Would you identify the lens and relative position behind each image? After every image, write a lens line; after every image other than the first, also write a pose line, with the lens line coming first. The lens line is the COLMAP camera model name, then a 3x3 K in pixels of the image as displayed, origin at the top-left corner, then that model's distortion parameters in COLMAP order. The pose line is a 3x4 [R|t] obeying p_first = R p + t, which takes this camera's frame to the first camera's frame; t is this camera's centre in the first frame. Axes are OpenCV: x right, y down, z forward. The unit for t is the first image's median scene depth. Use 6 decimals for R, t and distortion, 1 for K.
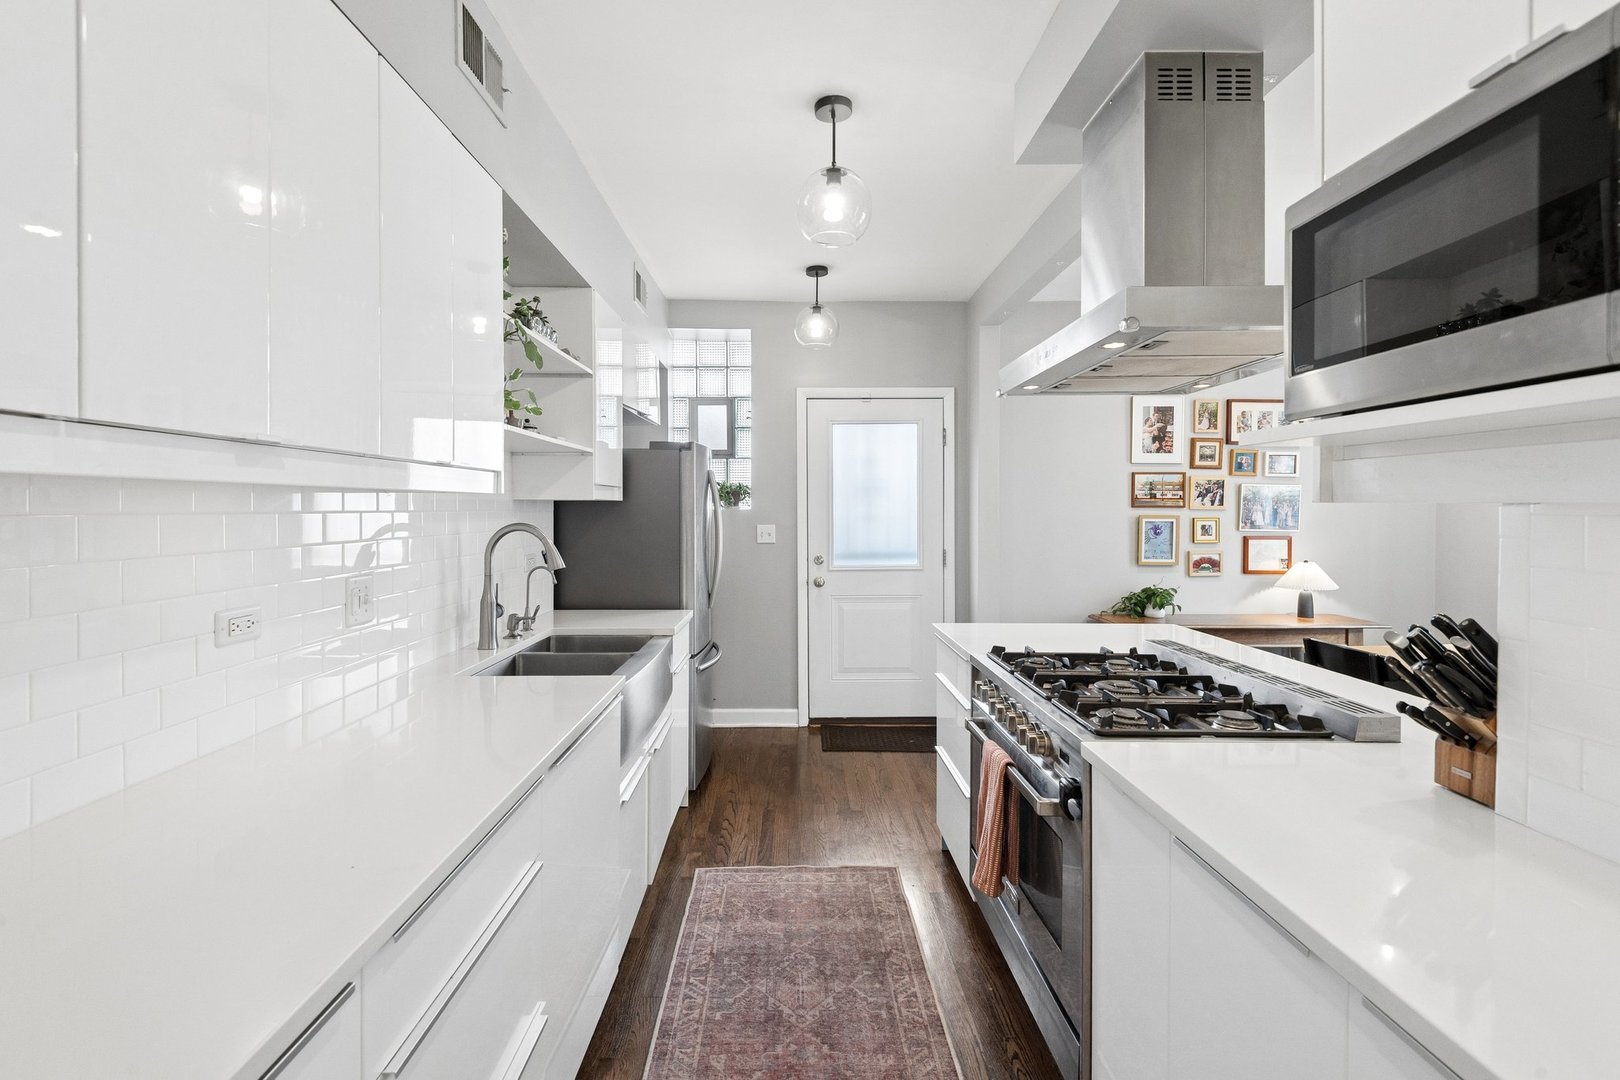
lens RADIAL K [[753.2, 0, 810.0], [0, 753.2, 513.0], [0, 0, 1]] dist [0.026989, -0.000323]
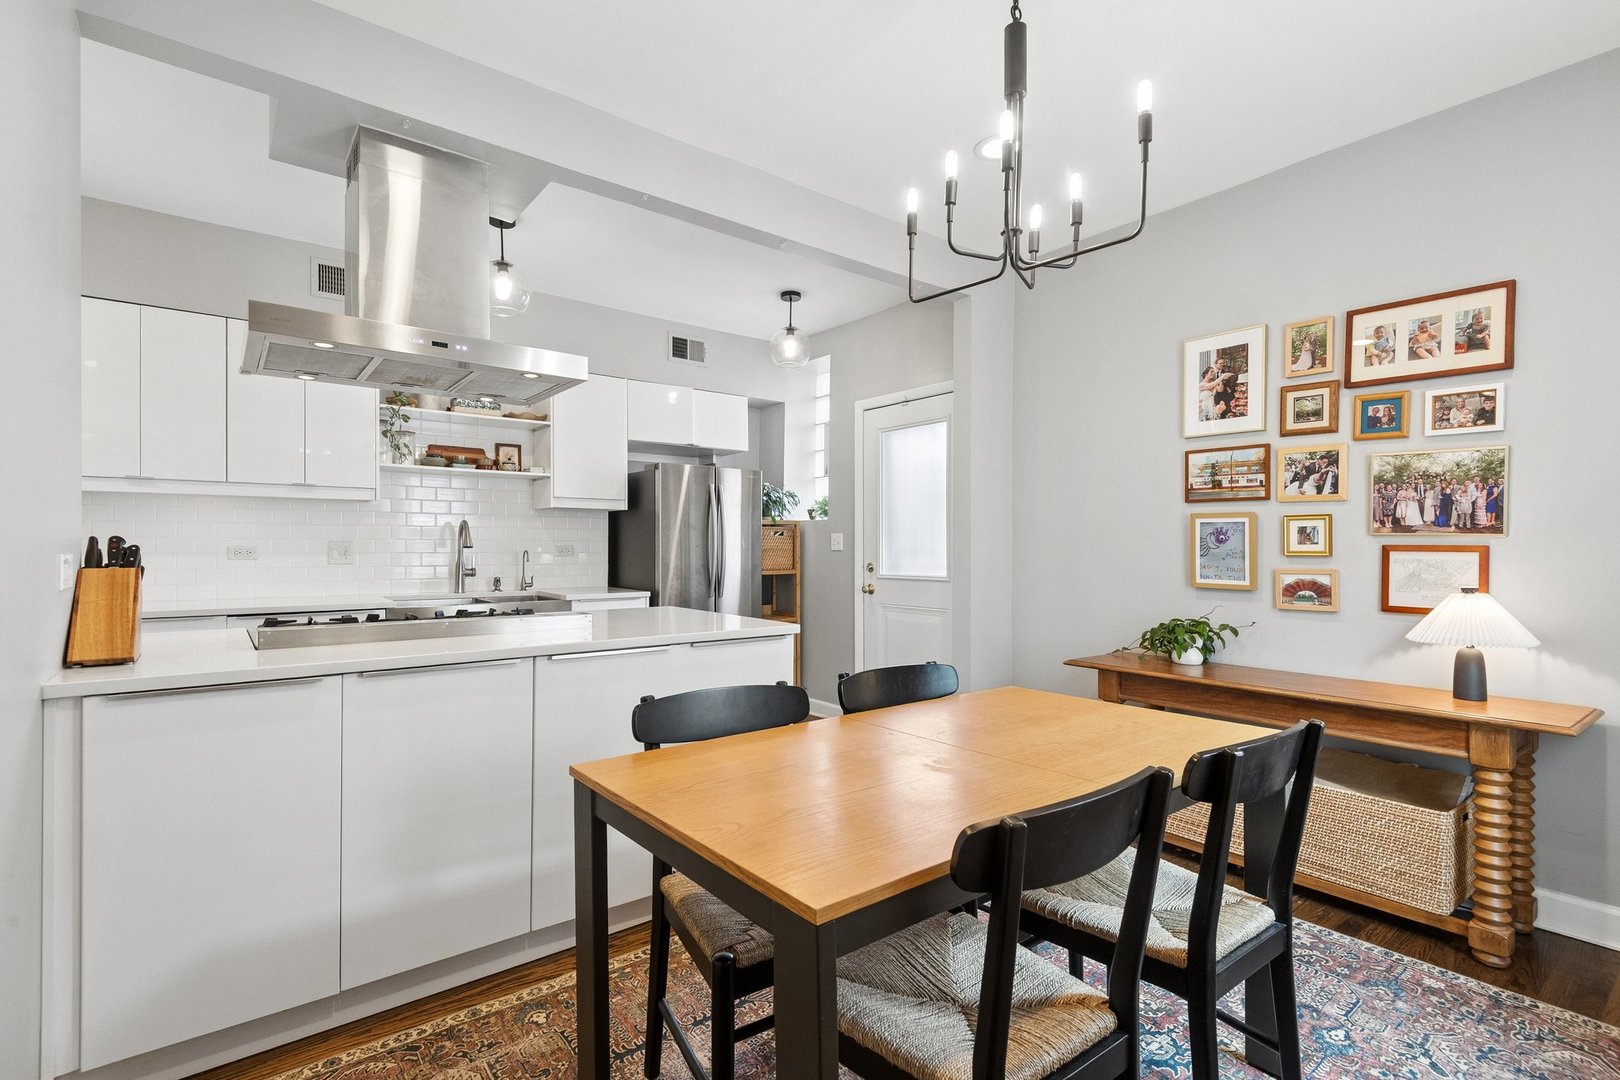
lens RADIAL K [[758.8, 0, 810.0], [0, 758.8, 540.0], [0, 0, 1]] dist [-0.002326, -0.000608]
pose [[0.597653, -0.002835, -0.801750, 0.771394], [-0.008092, 0.999921, -0.009568, 0.035471], [0.801714, 0.012206, 0.597583, 0.319065]]
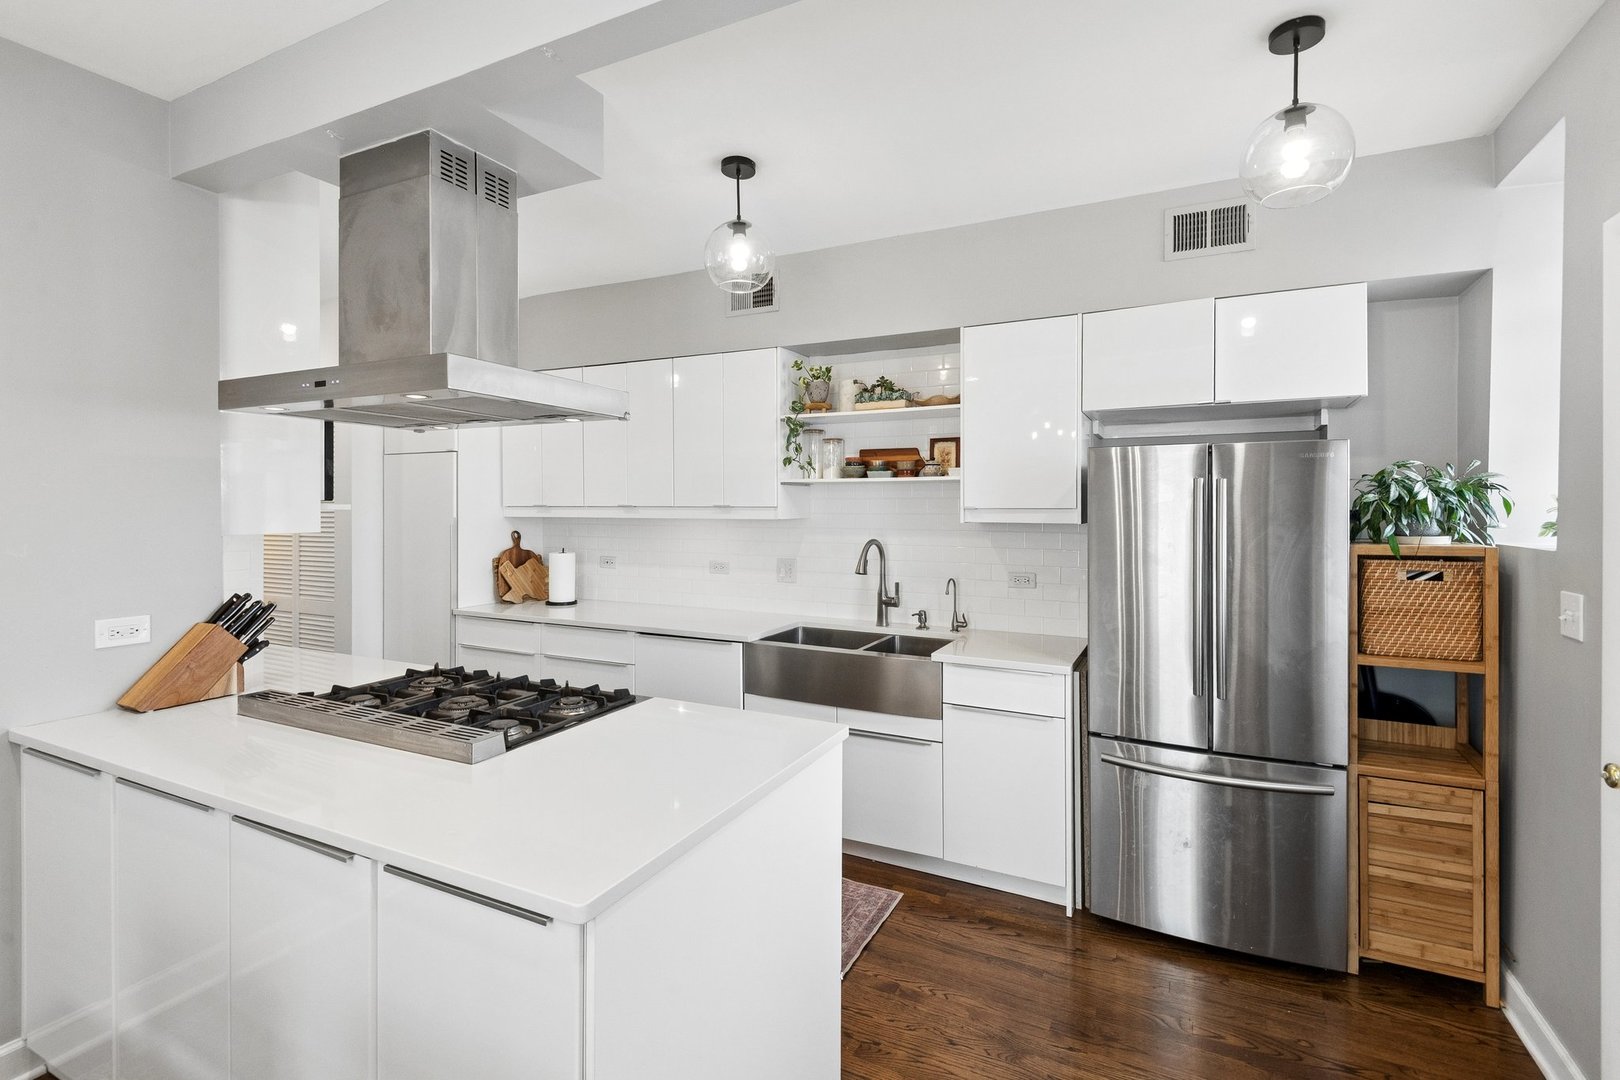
lens RADIAL K [[753.2, 0, 810.0], [0, 753.2, 513.0], [0, 0, 1]] dist [0.026989, -0.000323]
pose [[-0.483446, 0.009625, -0.875321, 0.477840], [-0.004165, 0.999903, 0.013295, -0.029315], [0.875364, 0.010073, -0.483359, 0.832829]]
